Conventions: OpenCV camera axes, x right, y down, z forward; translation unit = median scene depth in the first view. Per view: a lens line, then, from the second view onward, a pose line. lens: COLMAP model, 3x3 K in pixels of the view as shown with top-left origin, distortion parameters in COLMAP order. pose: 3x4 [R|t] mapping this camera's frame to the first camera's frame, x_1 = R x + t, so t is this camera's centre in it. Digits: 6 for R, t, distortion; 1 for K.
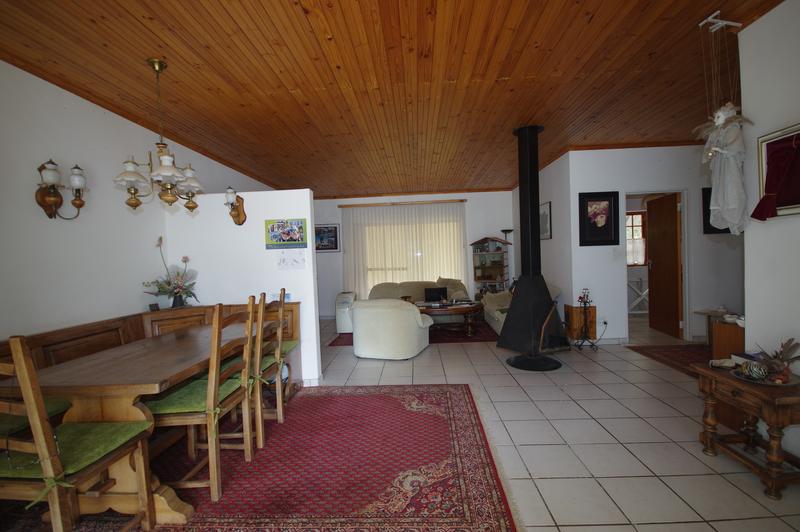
lens RADIAL K [[354.1, 0, 407.1], [0, 354.1, 264.7], [0, 0, 1]] dist [-0.000913, -0.000625]
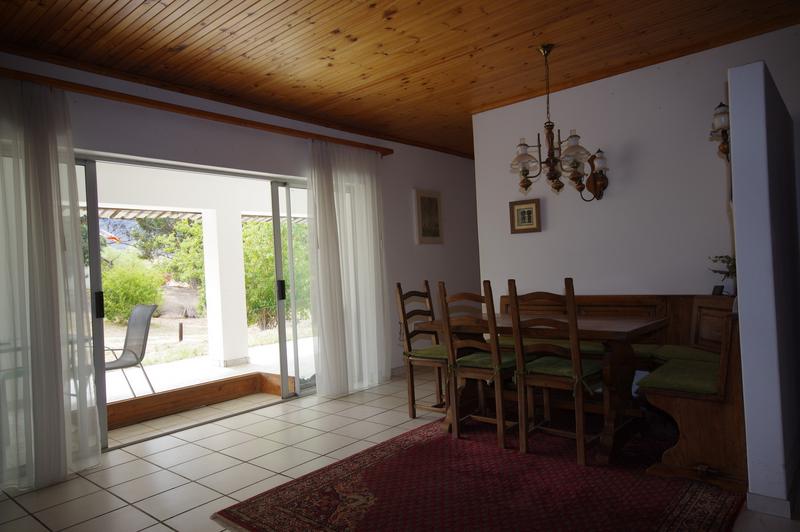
lens RADIAL K [[522.6, 0, 400.0], [0, 522.6, 266.0], [0, 0, 1]] dist [0.000349, 0.000045]
pose [[-0.628128, 0.065710, -0.775331, 0.767841], [0.059377, 0.997570, 0.036441, -0.015165], [0.775841, -0.023148, -0.630503, 1.595124]]
